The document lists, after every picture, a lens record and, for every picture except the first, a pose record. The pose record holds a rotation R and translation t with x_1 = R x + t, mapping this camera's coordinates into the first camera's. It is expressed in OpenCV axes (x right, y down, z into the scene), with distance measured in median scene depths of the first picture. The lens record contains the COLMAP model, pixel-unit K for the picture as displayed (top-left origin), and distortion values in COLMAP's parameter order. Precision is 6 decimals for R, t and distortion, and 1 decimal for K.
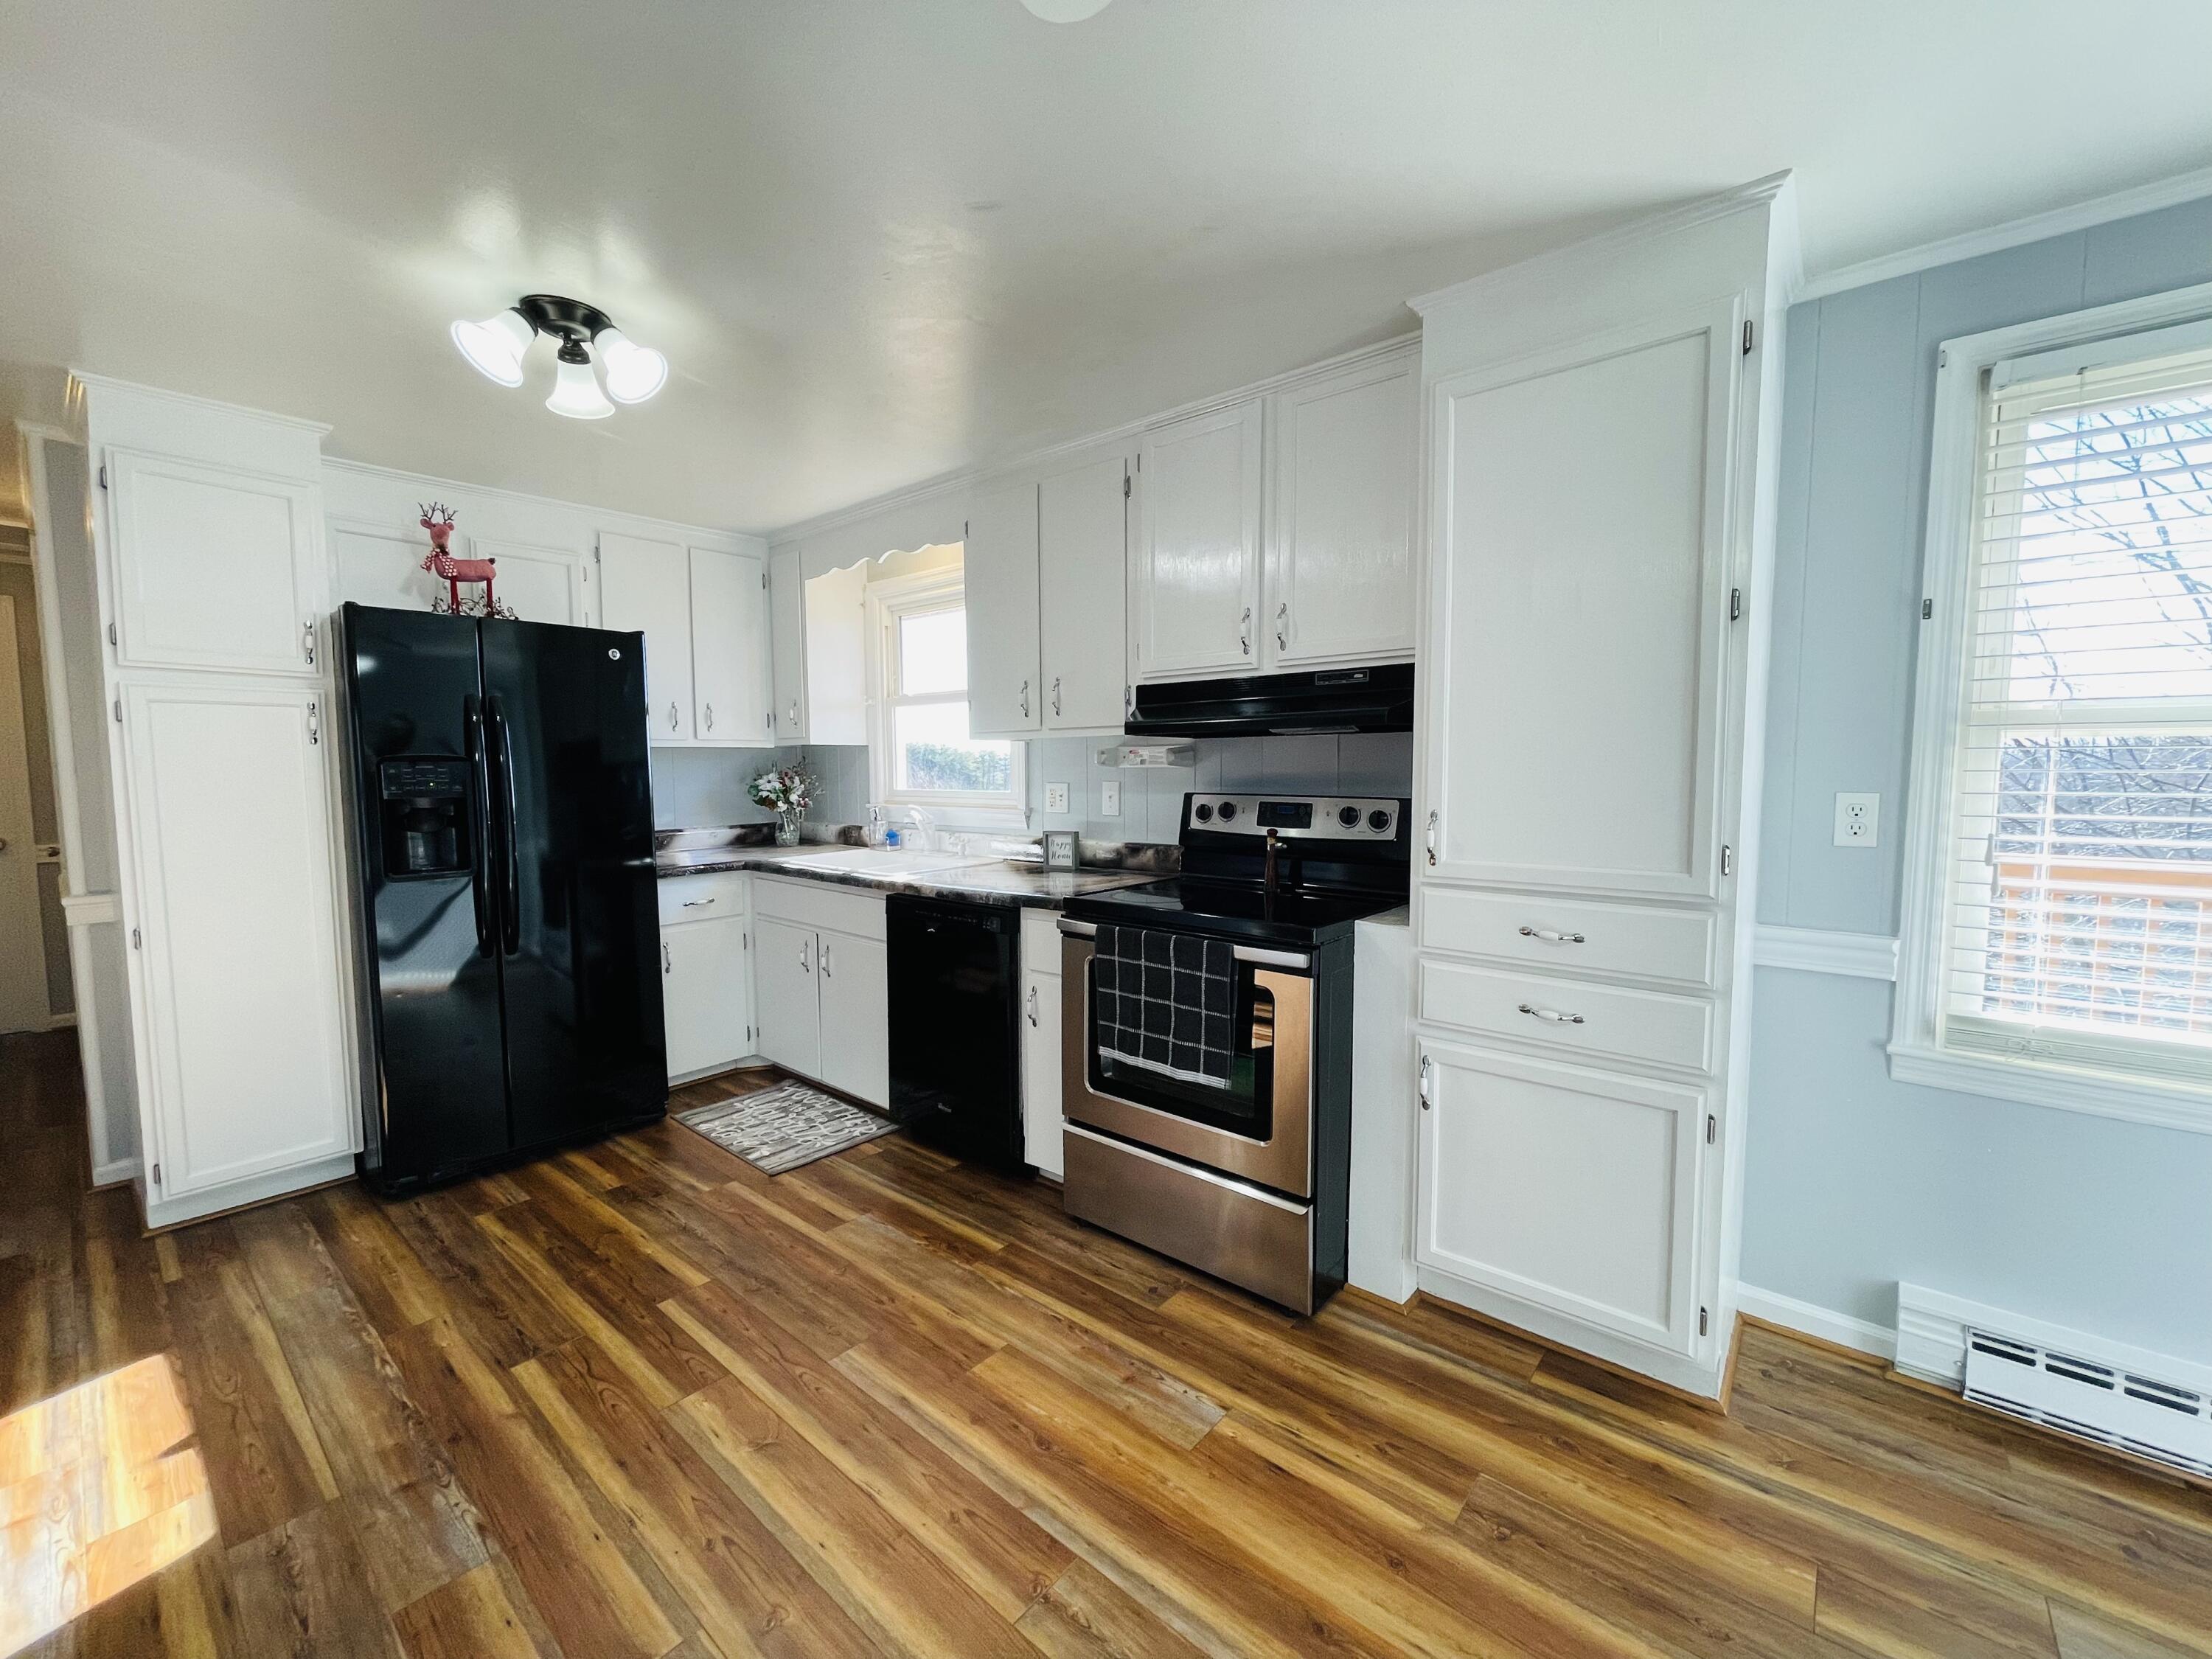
lens RADIAL K [[892.8, 0, 1098.4], [0, 892.8, 823.8], [0, 0, 1]] dist [0.001447, -0.000275]
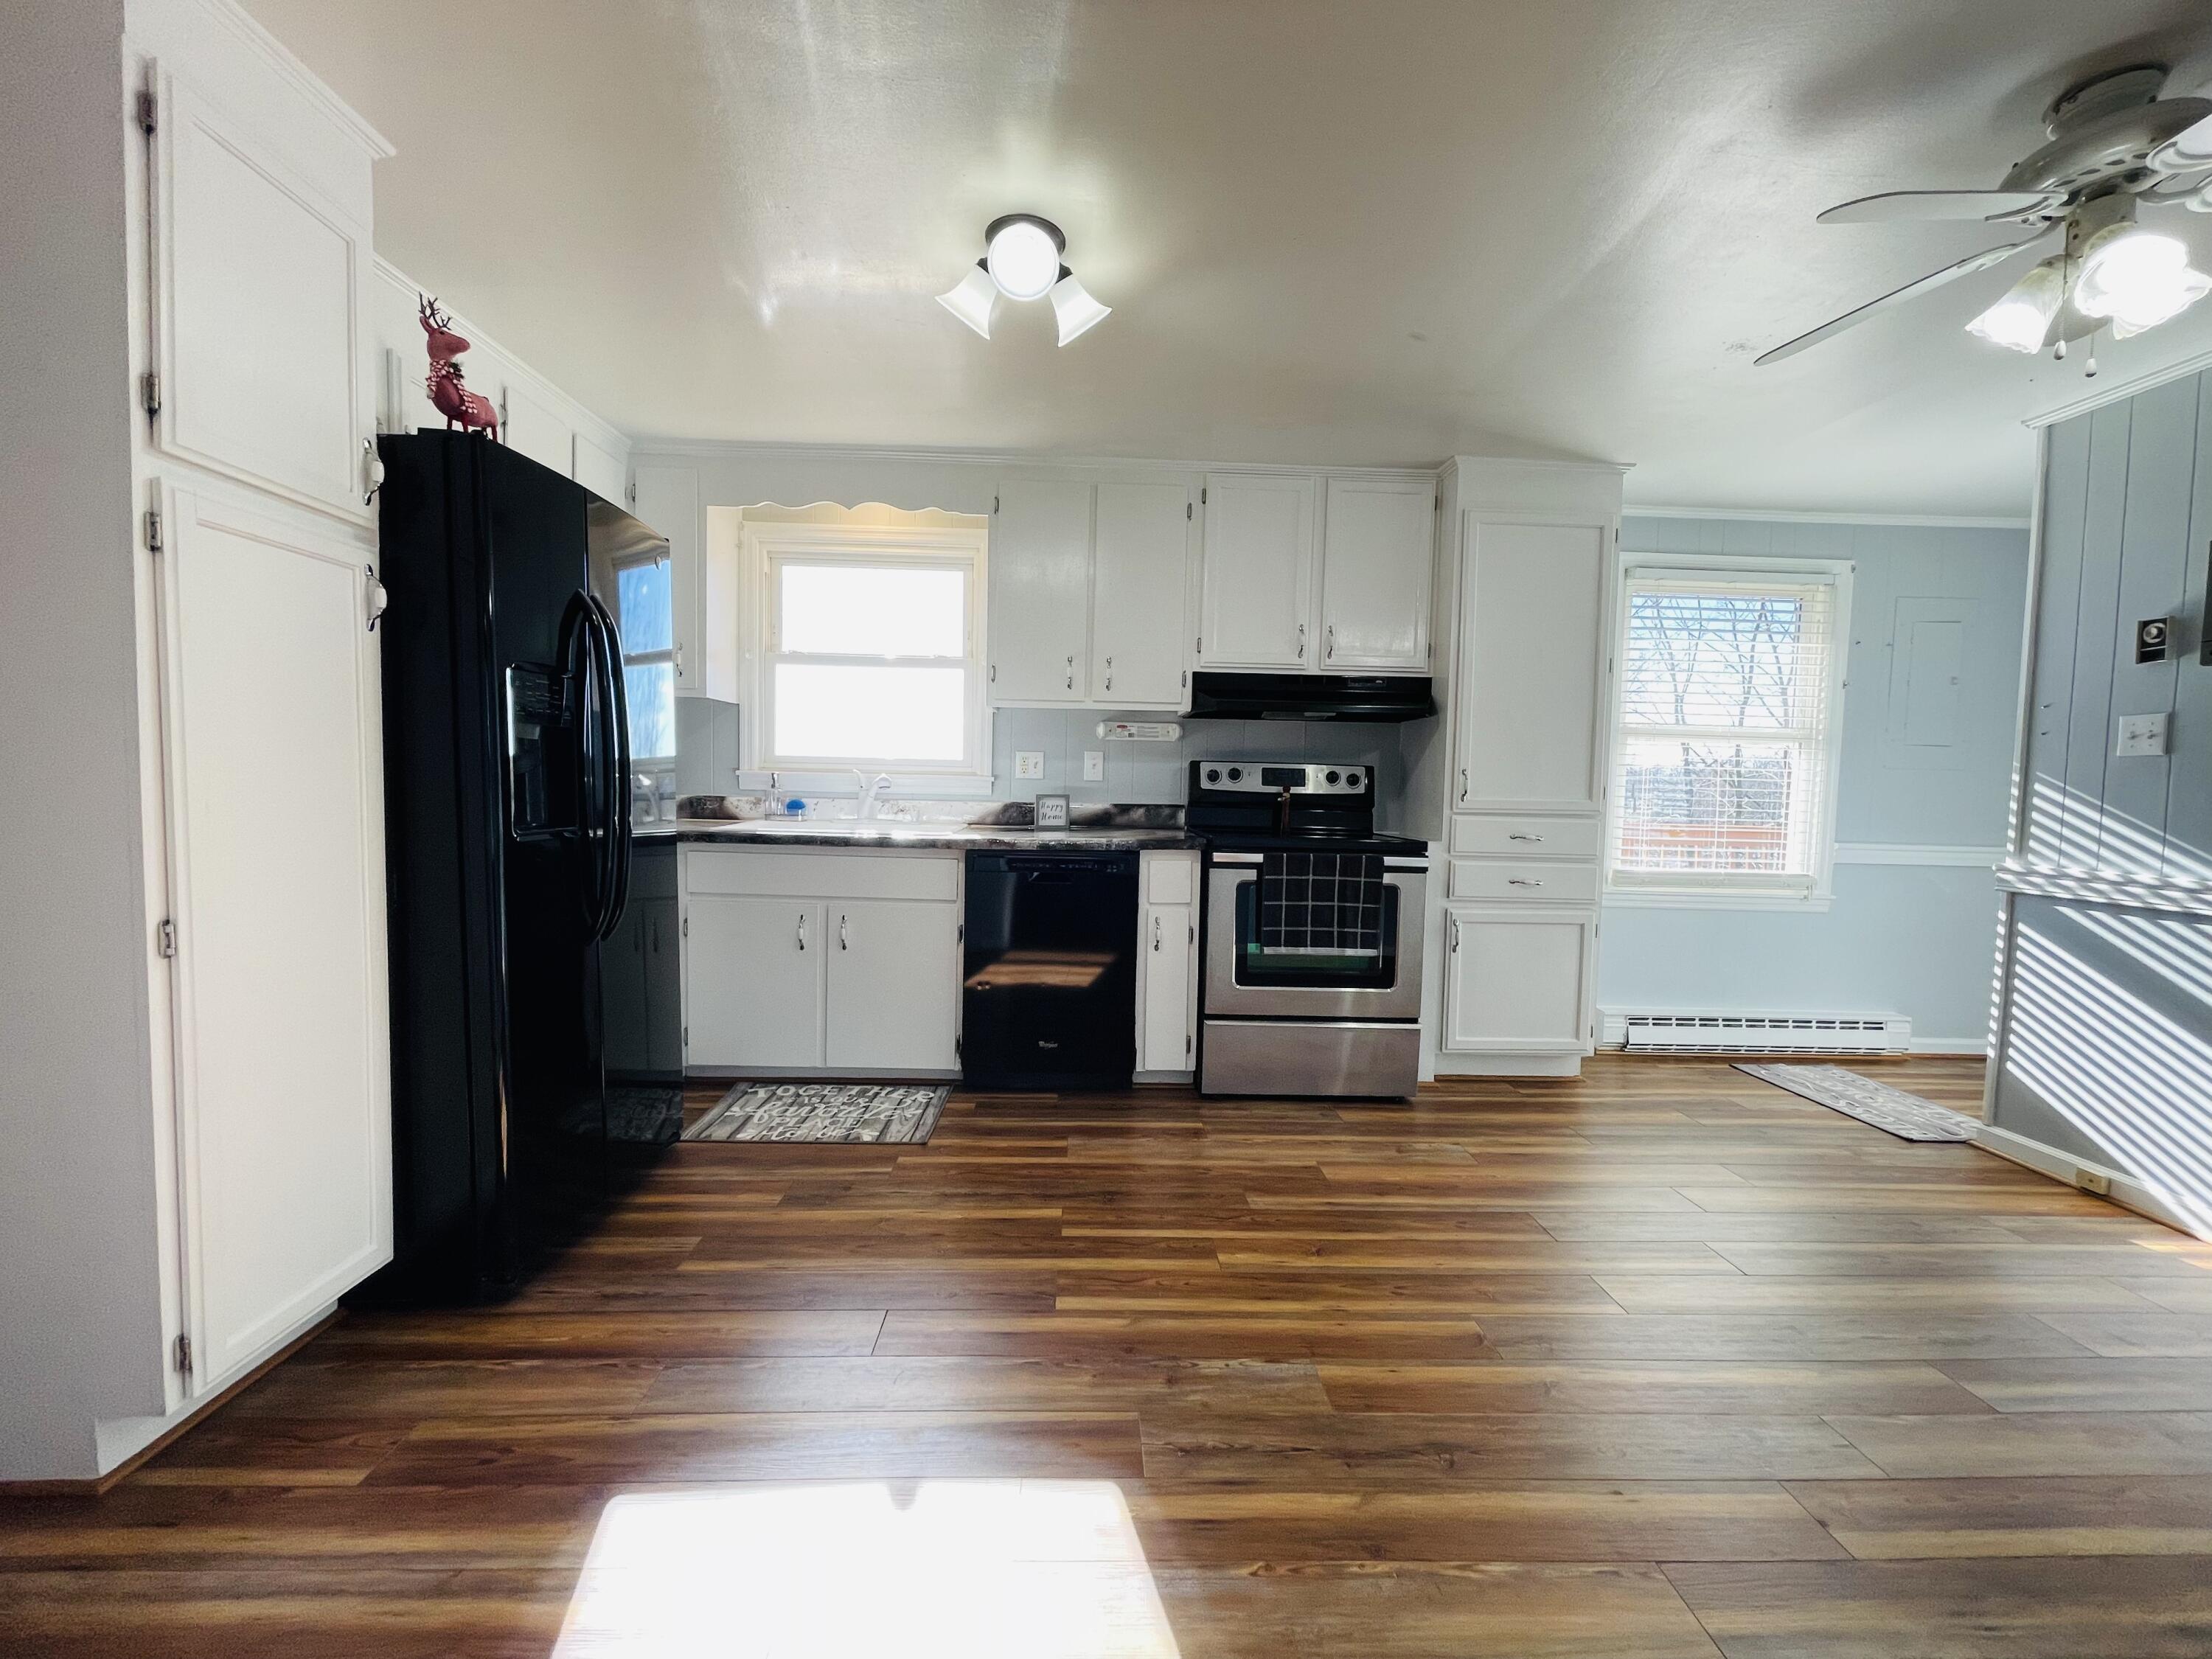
lens RADIAL K [[892.8, 0, 1094.8], [0, 892.8, 822.6], [0, 0, 1]] dist [0.001447, -0.000275]
pose [[0.744008, -0.008997, 0.668110, -0.899098], [0.016885, 0.999843, -0.005340, 0.060511], [-0.667957, 0.015254, 0.744043, 0.167251]]
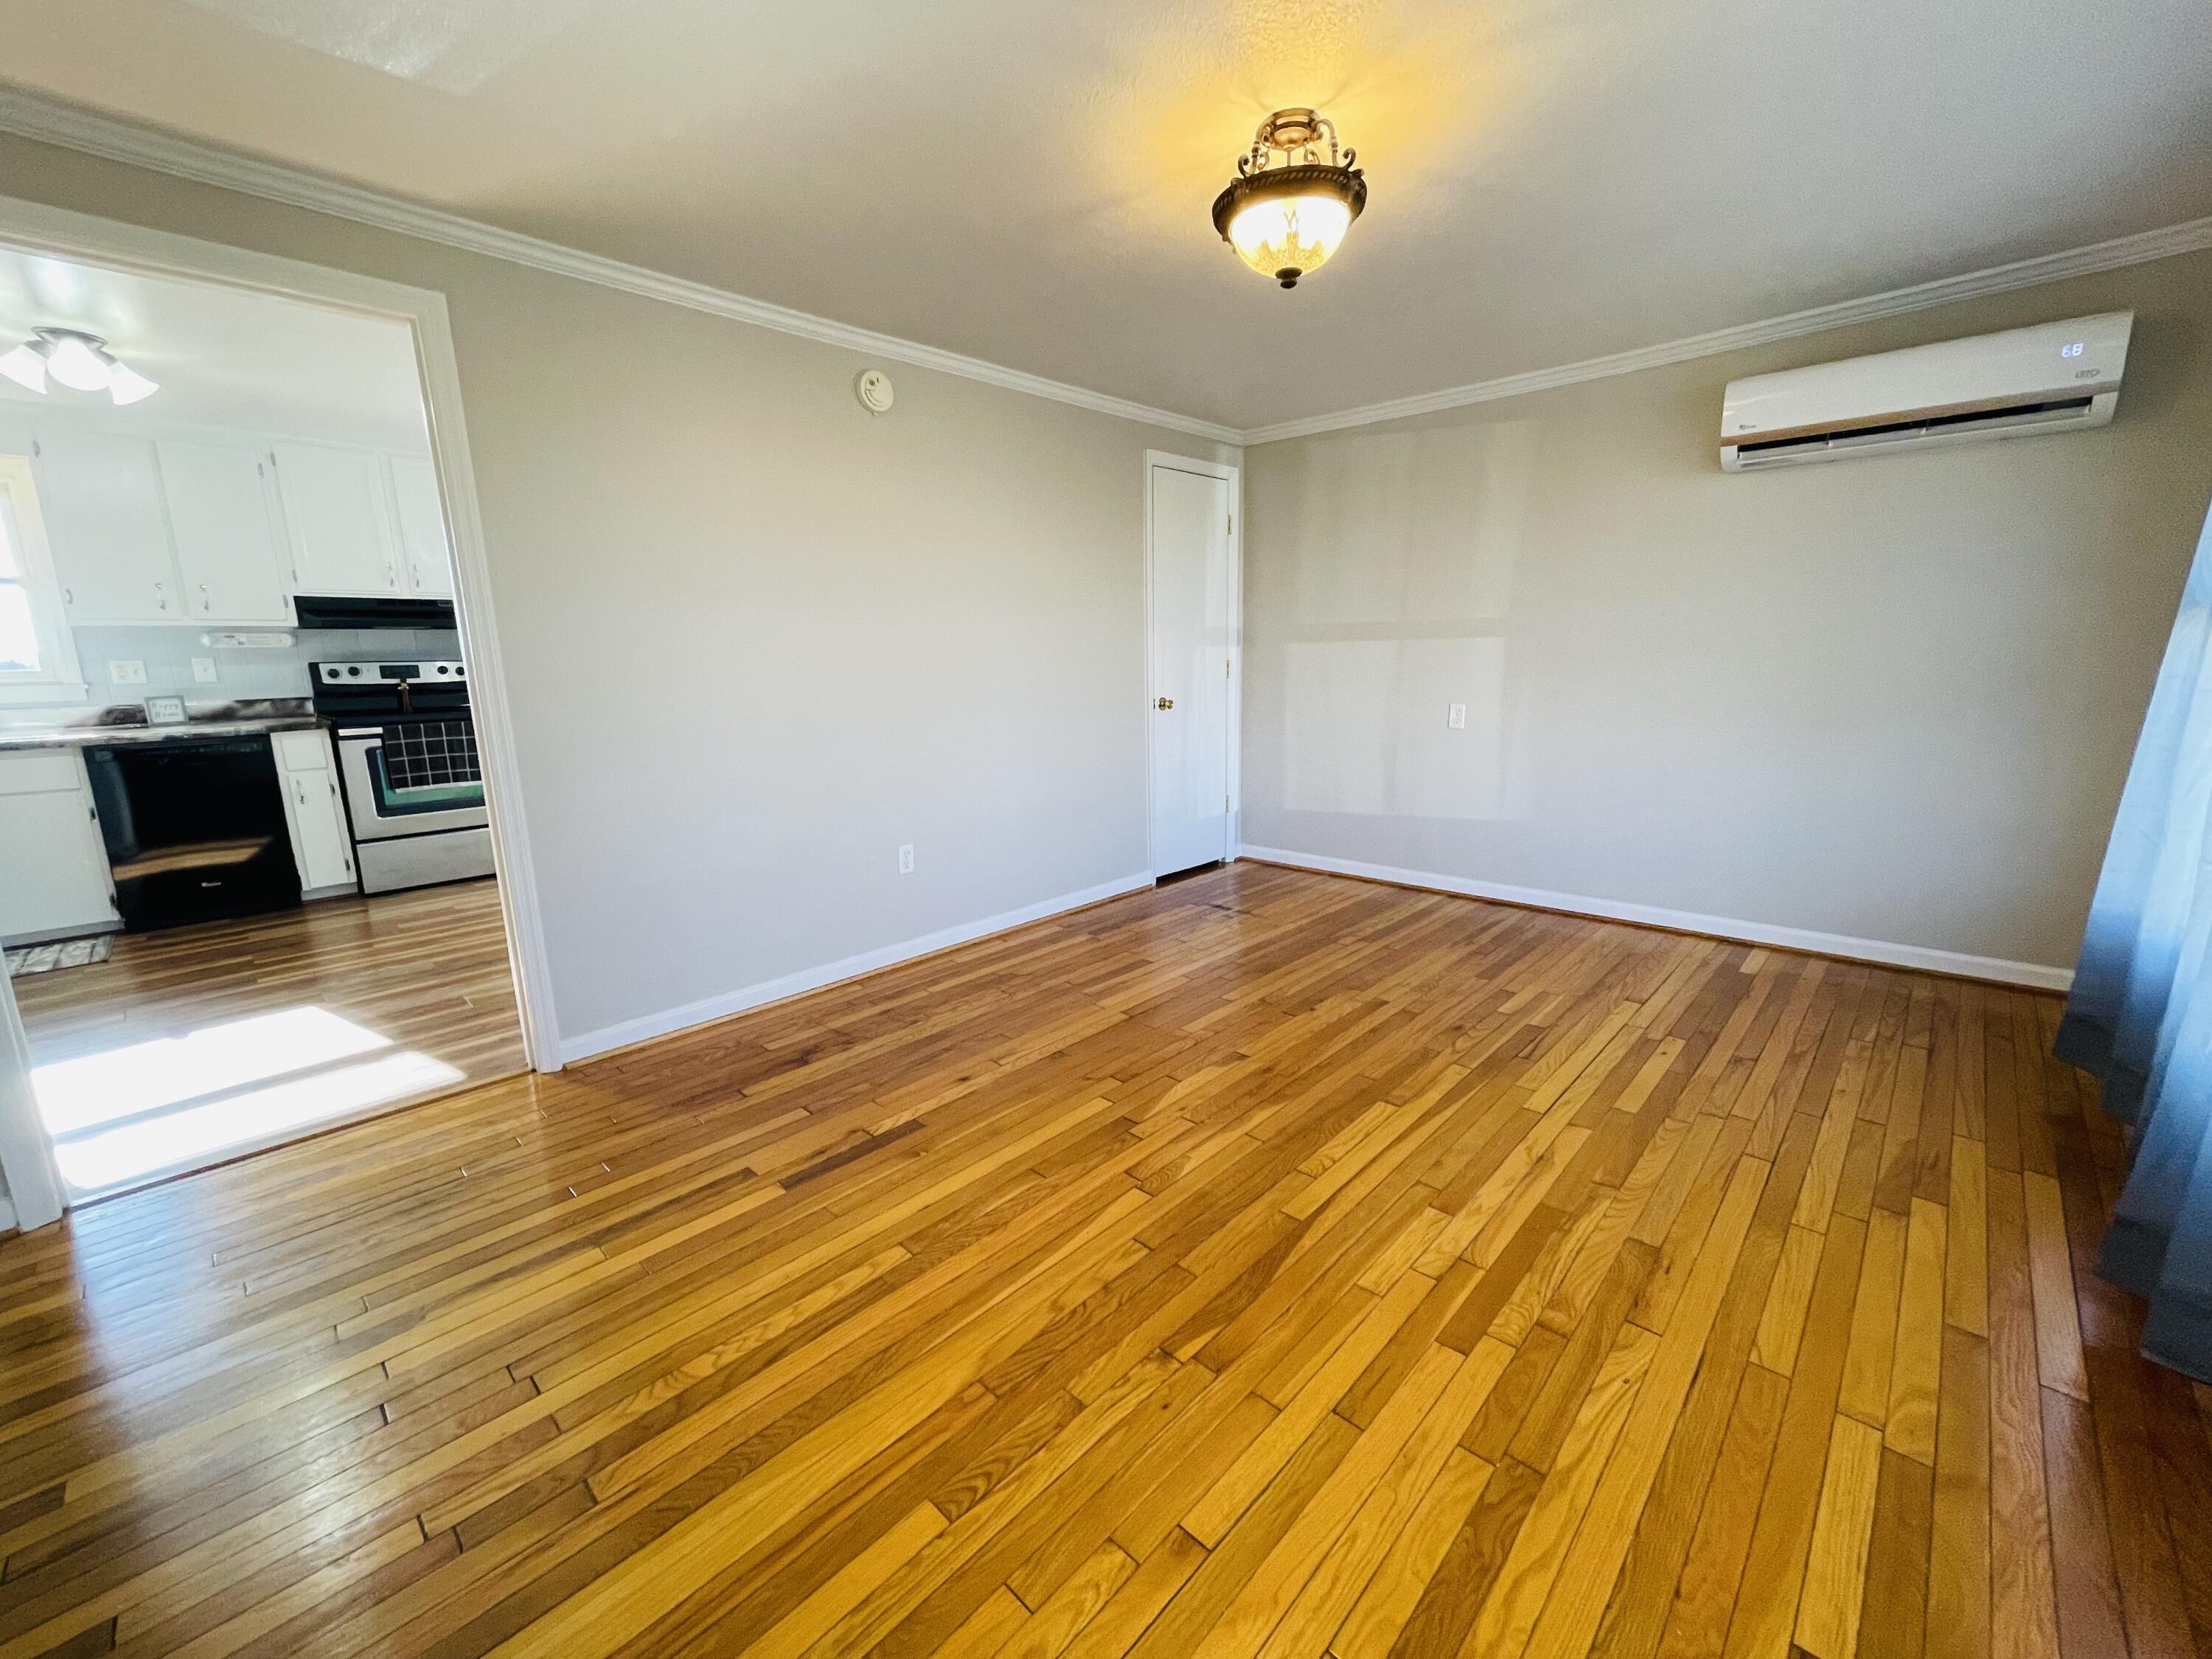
lens RADIAL K [[892.8, 0, 1111.0], [0, 892.8, 831.0], [0, 0, 1]] dist [0.001447, -0.000275]
pose [[0.046194, -0.196277, 0.979460, -1.607457], [0.078958, 0.978156, 0.192292, 0.073377], [-0.995807, 0.068454, 0.060682, -0.587470]]
